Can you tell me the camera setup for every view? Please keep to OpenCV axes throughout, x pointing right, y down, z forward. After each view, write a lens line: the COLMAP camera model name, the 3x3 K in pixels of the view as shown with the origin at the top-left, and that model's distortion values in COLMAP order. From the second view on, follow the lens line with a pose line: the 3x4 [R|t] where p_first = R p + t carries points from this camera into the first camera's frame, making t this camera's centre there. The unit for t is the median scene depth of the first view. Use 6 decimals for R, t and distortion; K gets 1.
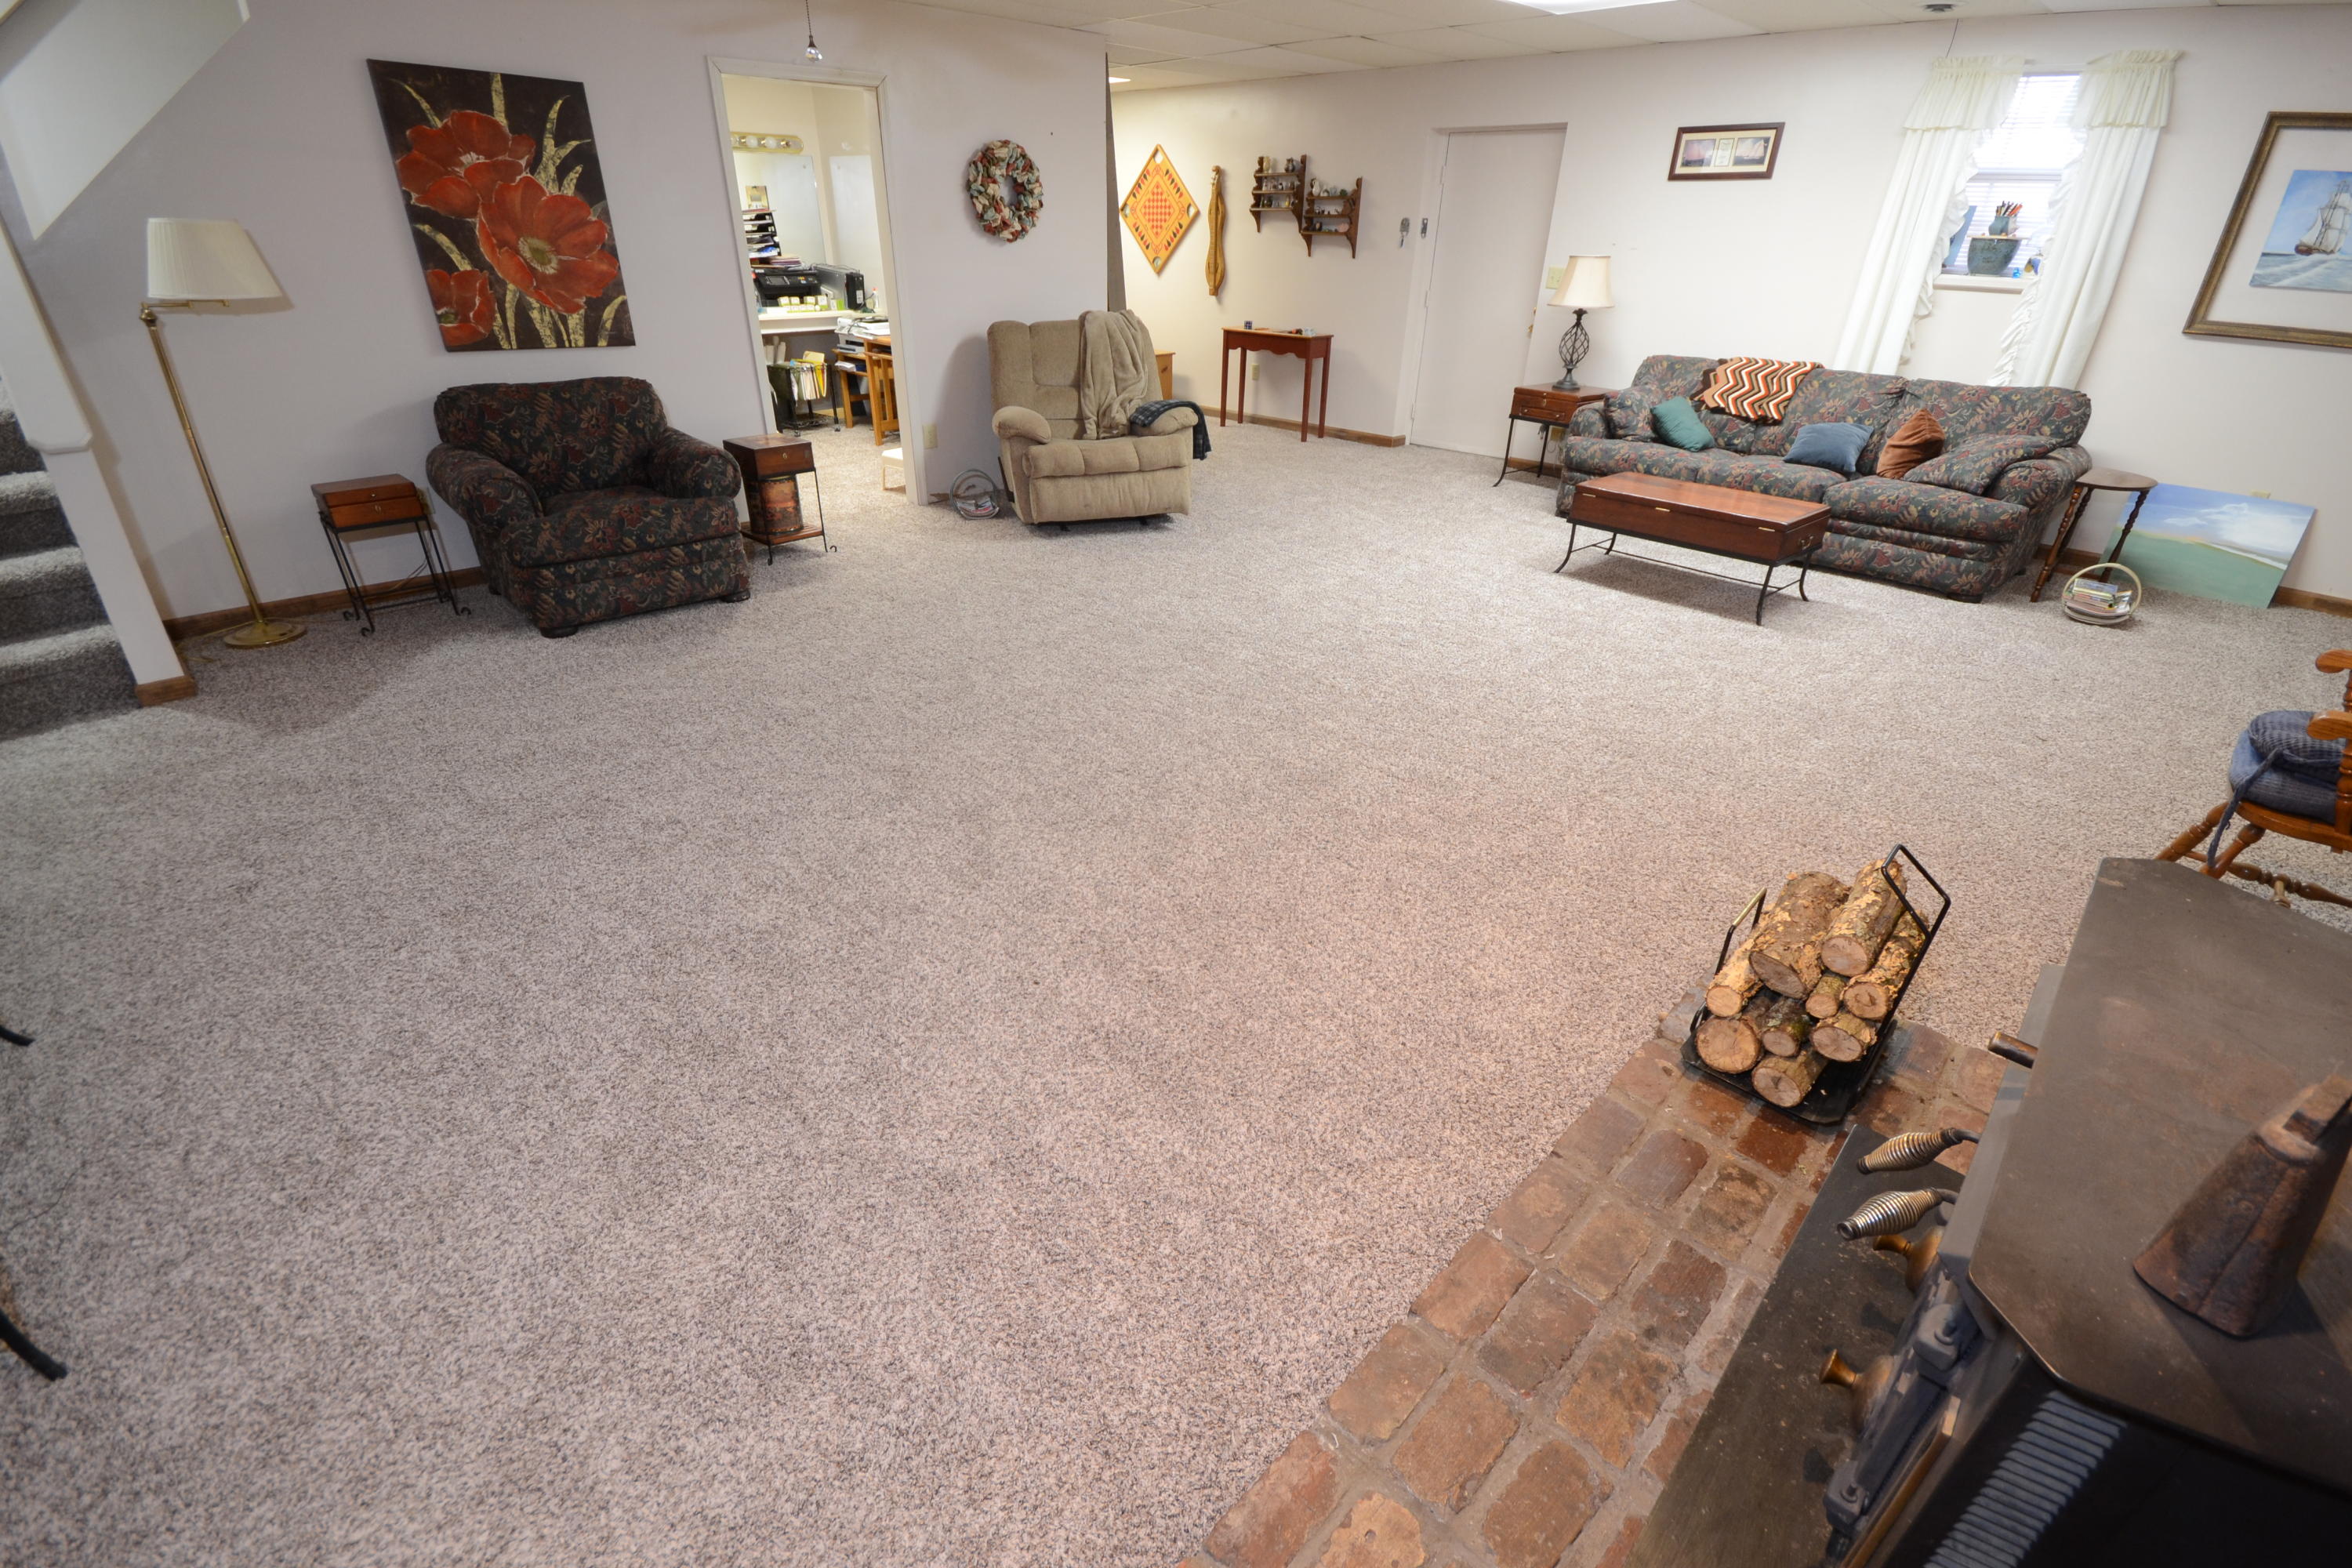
lens RADIAL K [[1099.0, 0, 1162.8], [0, 1099.0, 784.5], [0, 0, 1]] dist [-0.018277, -0.001395]
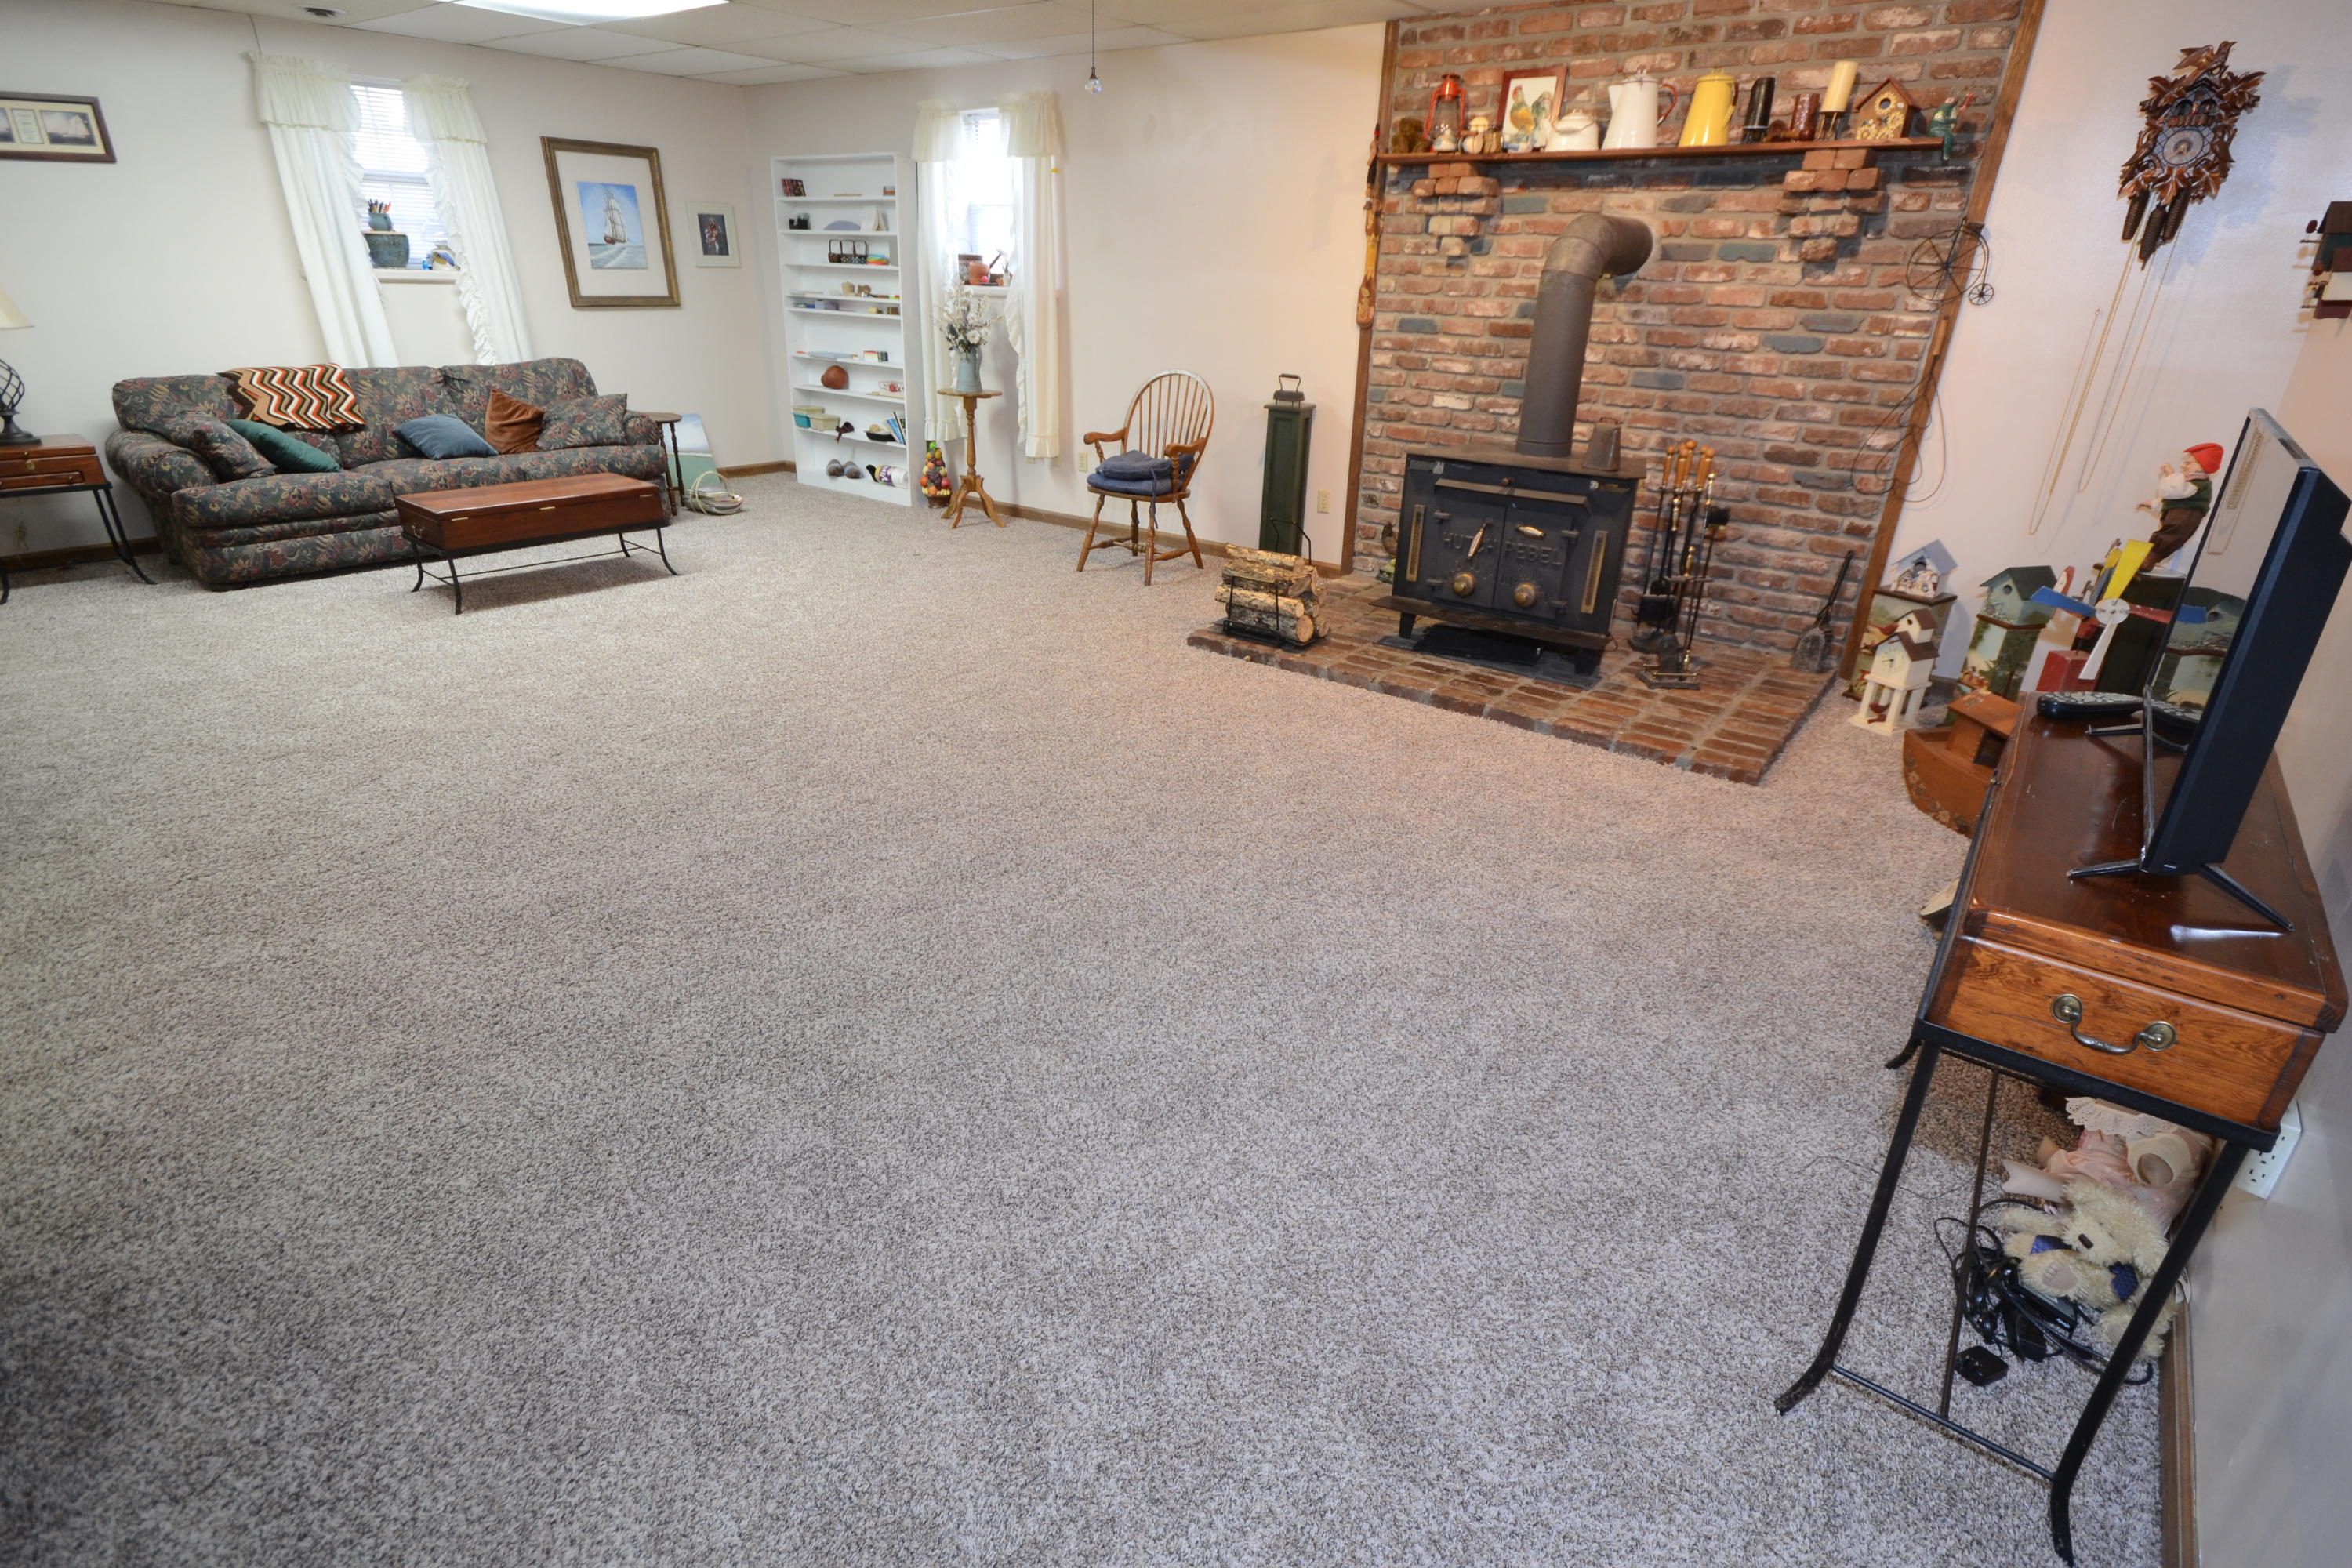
lens RADIAL K [[1153.7, 0, 1172.4], [0, 1153.7, 790.1], [0, 0, 1]] dist [0.010417, -0.004917]
pose [[-0.150688, -0.432837, 0.888788, -1.541321], [0.409798, 0.790822, 0.454606, -0.633152], [-0.899644, 0.432728, 0.058208, 1.086351]]
